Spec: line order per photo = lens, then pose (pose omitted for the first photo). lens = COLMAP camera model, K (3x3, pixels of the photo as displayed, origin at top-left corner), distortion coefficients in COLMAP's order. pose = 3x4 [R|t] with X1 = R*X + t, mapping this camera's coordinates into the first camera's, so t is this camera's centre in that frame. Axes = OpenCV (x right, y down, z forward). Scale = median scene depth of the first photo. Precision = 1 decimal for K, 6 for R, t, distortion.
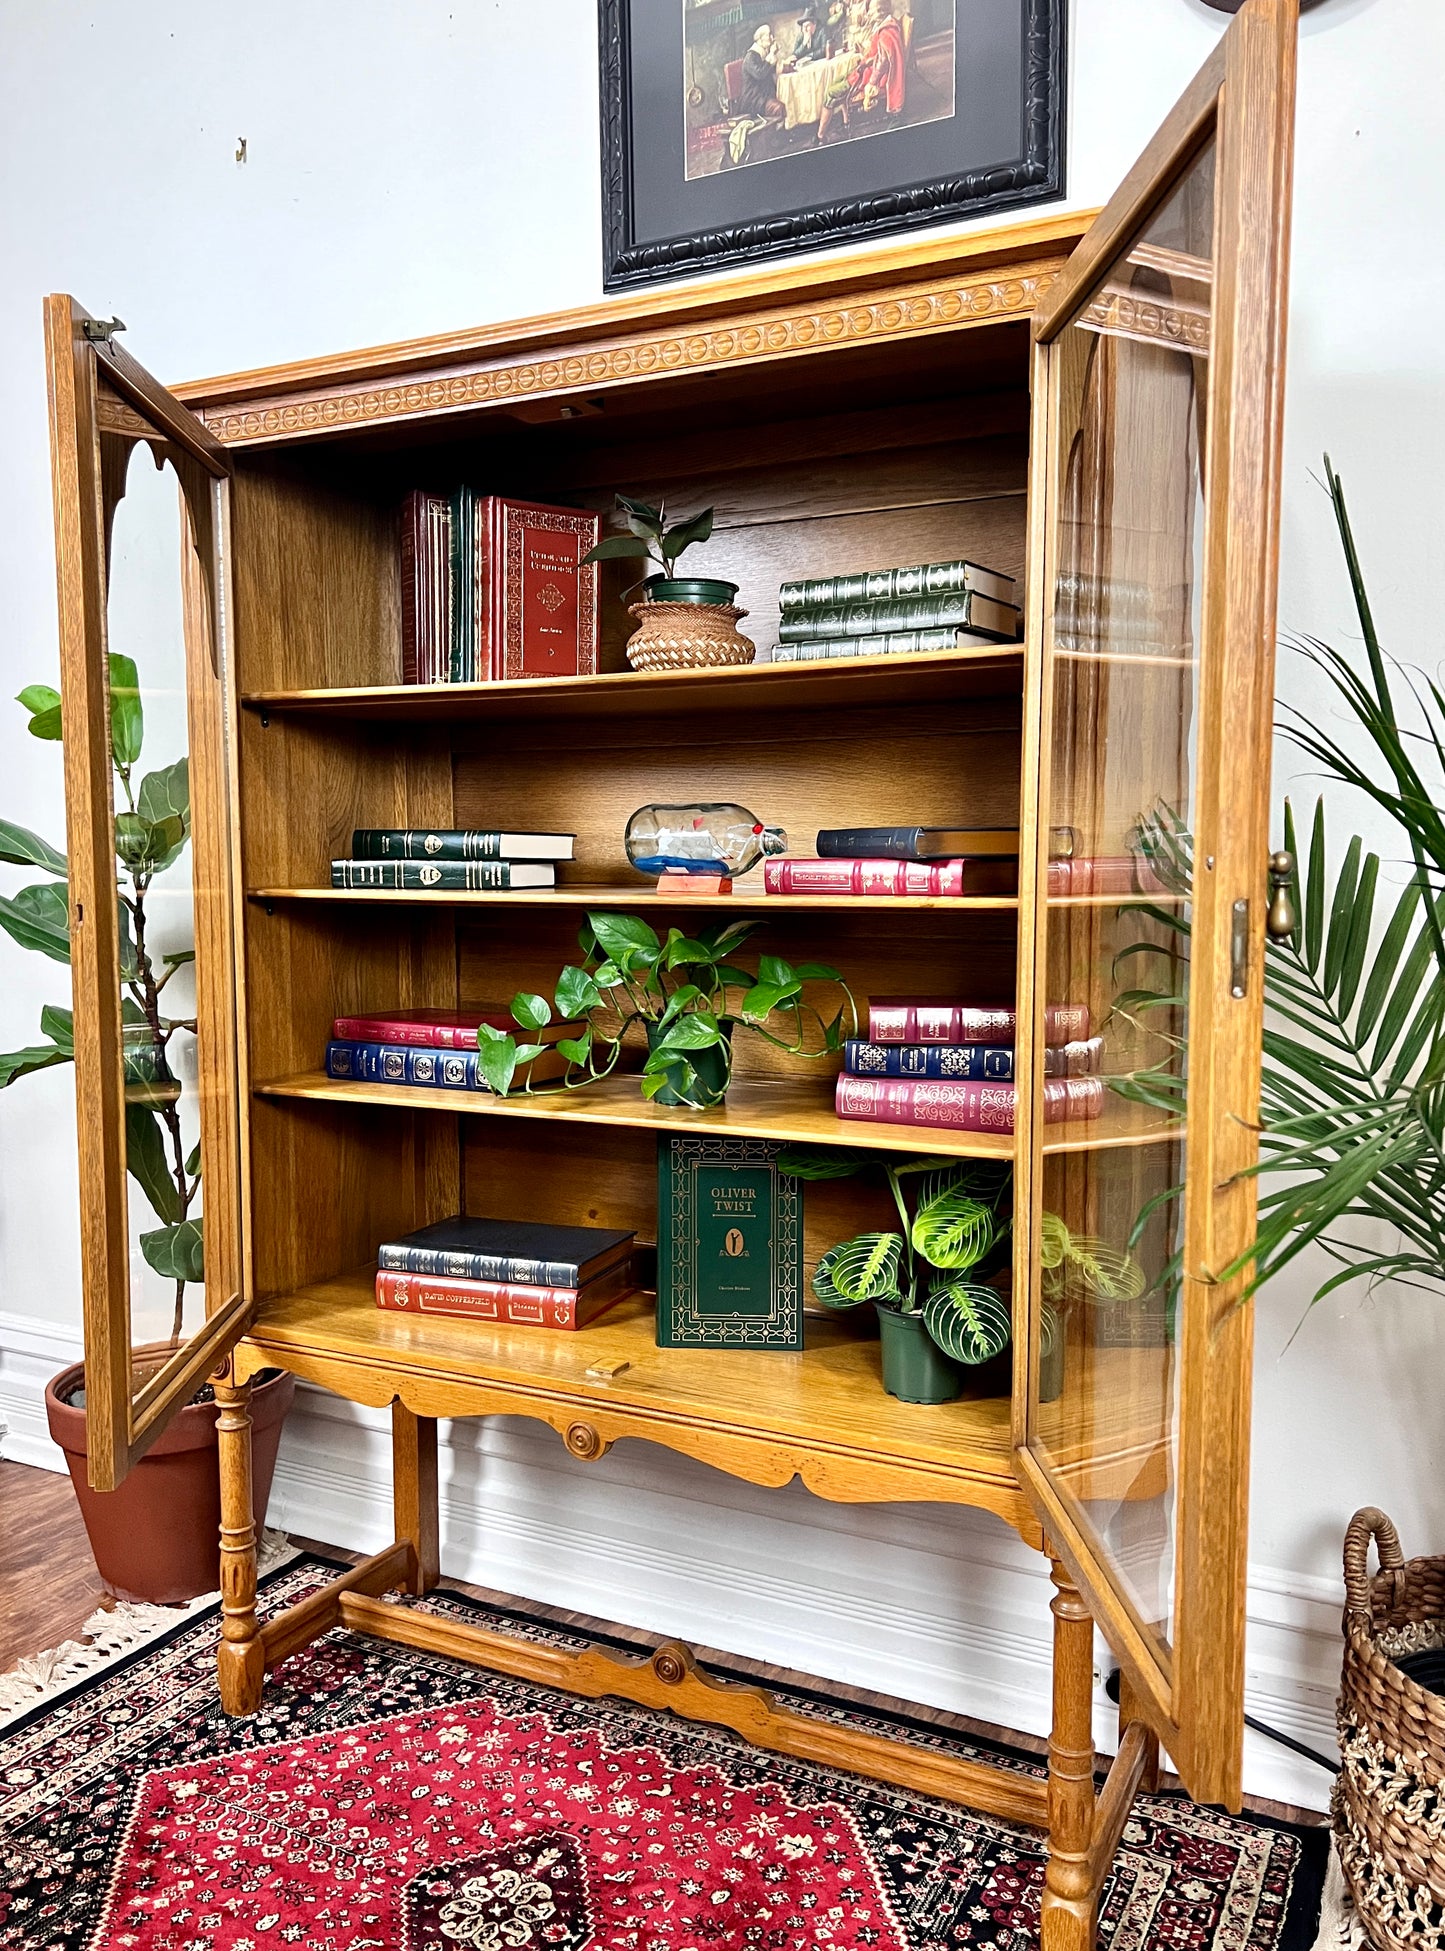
lens RADIAL K [[1516.8, 0, 719.7], [0, 1516.8, 992.9], [0, 0, 1]] dist [0.055016, -0.069096]
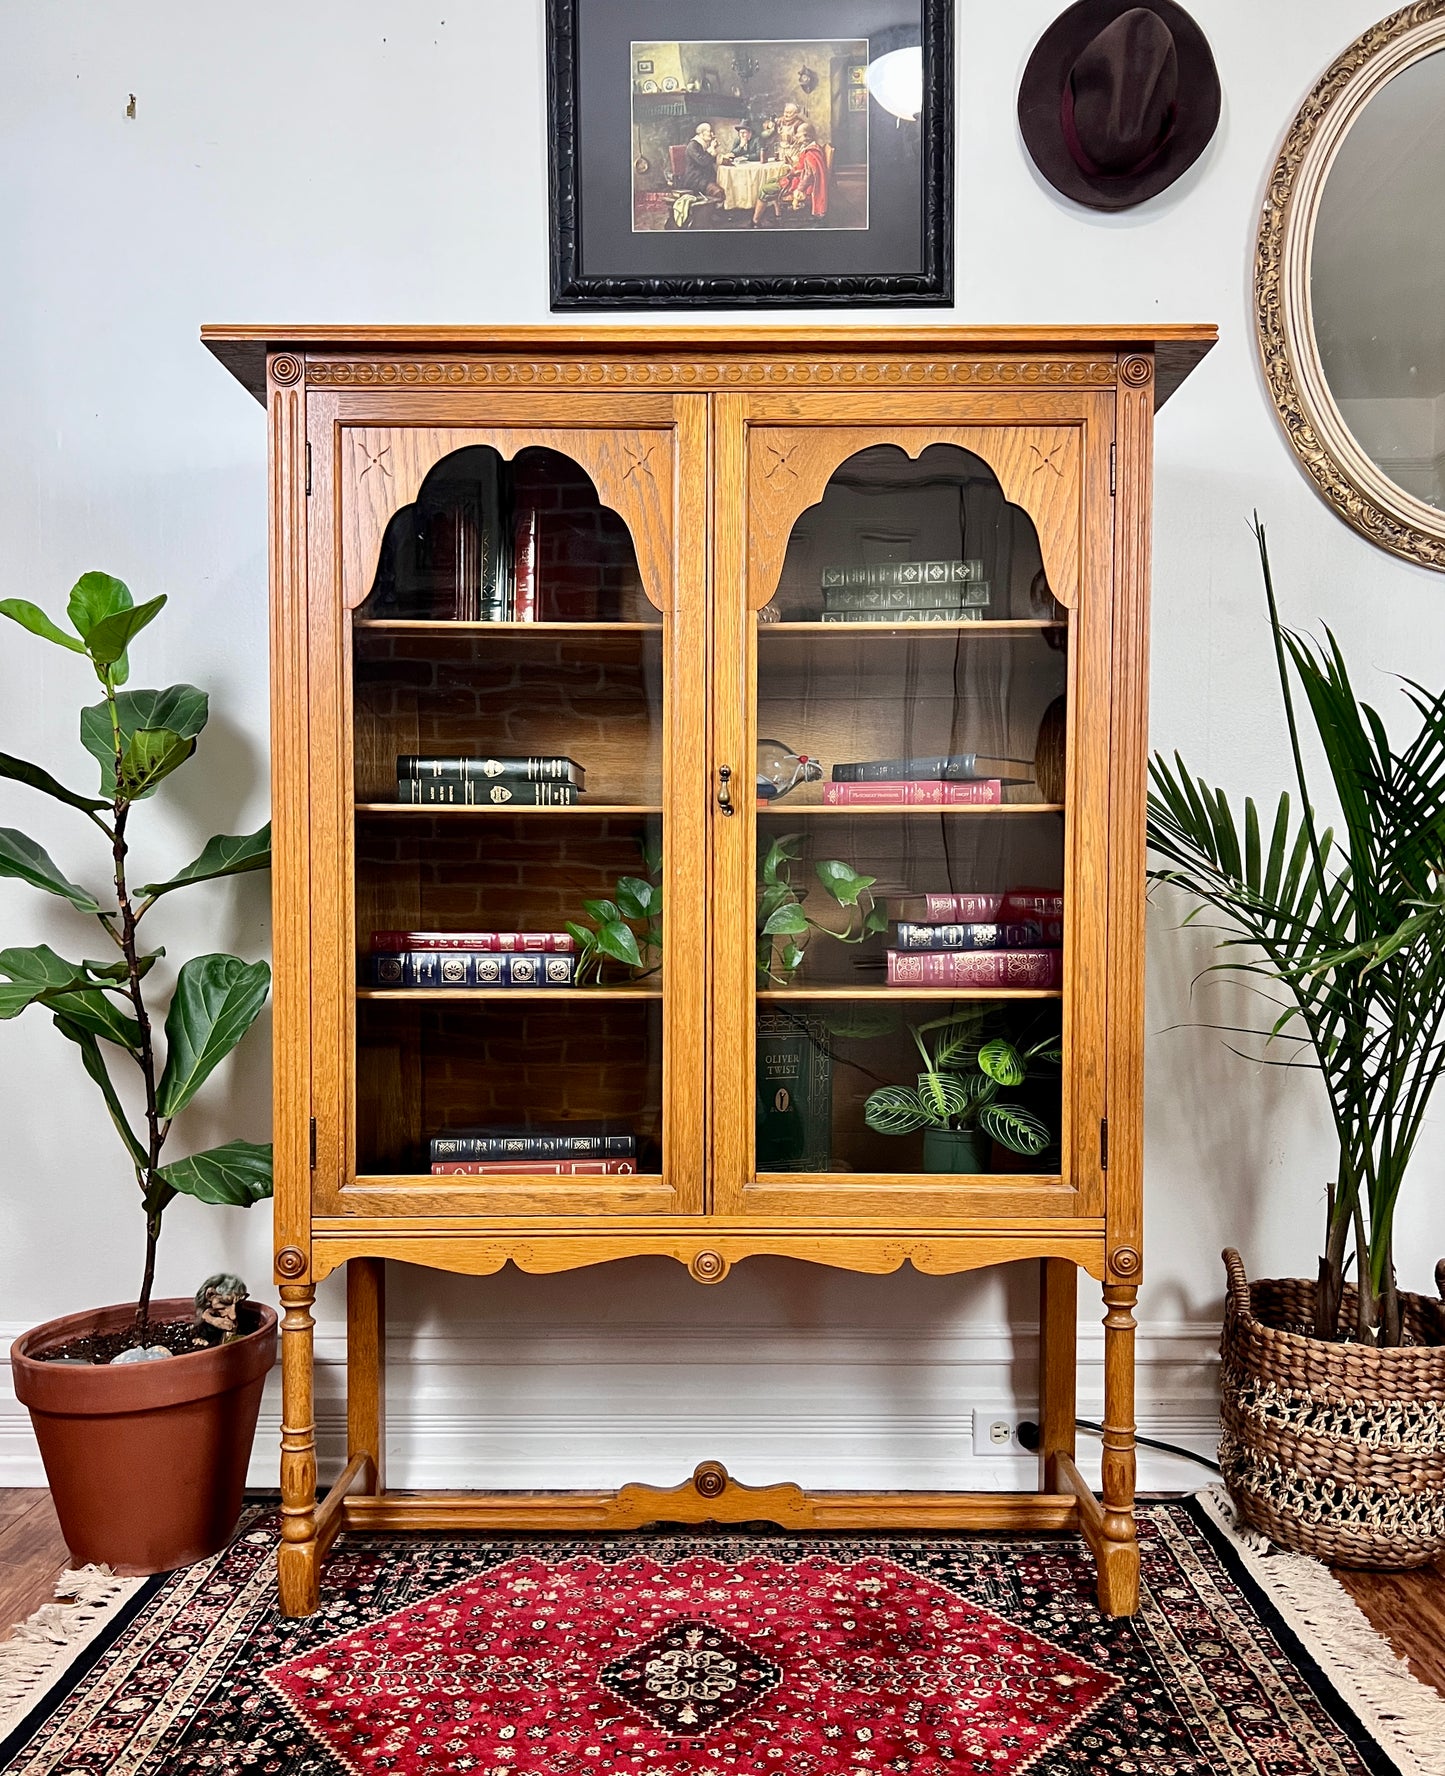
lens RADIAL K [[1487.1, 0, 732.8], [0, 1487.1, 951.6], [0, 0, 1]] dist [0.040081, -0.044499]
pose [[0.891399, -0.012337, 0.453051, -0.562893], [0.039339, 0.997963, -0.050226, 0.104298], [-0.451508, 0.062595, 0.890069, -0.042989]]
